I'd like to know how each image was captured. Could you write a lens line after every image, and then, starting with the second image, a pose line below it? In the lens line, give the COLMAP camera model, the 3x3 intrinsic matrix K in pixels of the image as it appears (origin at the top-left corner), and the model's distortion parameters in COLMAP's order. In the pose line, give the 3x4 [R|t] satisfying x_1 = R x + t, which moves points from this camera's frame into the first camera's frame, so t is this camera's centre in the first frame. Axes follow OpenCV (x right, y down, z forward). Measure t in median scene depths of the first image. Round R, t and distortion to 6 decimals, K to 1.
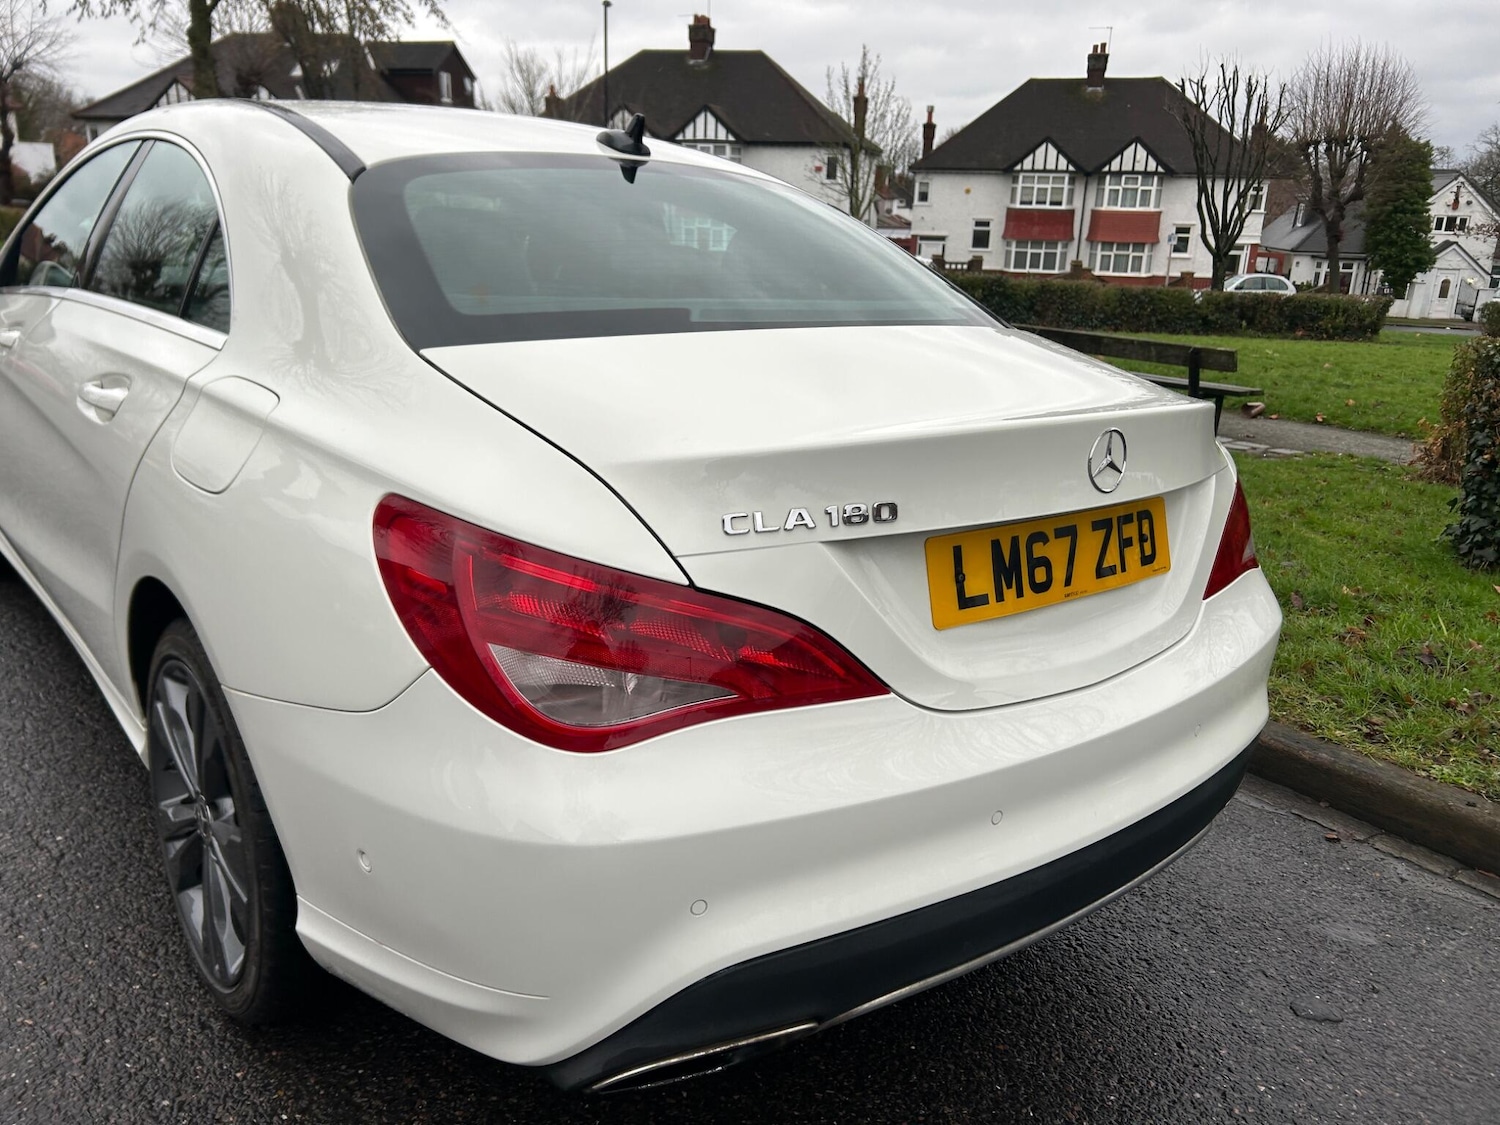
lens RADIAL K [[1151.5, 0, 739.6], [0, 1151.5, 556.6], [0, 0, 1]] dist [0.036811, -0.035510]
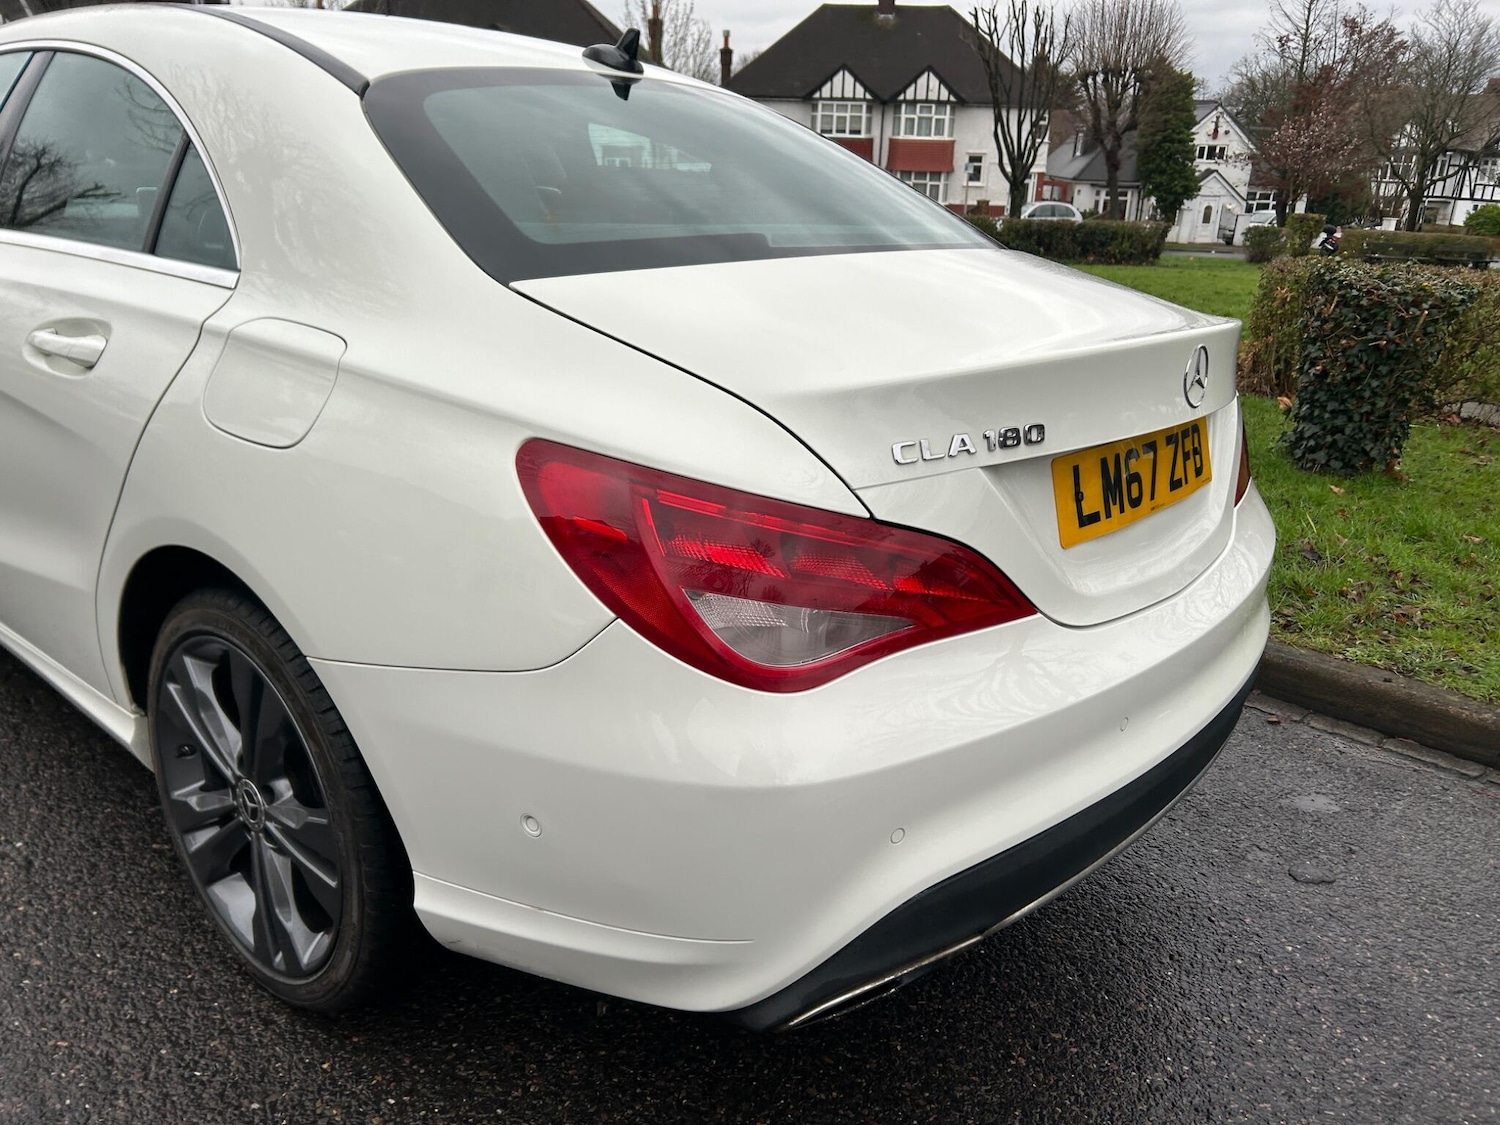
lens RADIAL K [[1154.5, 0, 763.1], [0, 1154.5, 567.2], [0, 0, 1]] dist [0.016381, 0.000265]
pose [[0.982351, -0.064218, 0.175677, -0.169387], [0.052930, 0.996266, 0.068209, -0.002592], [-0.179401, -0.057707, 0.982082, 0.025496]]
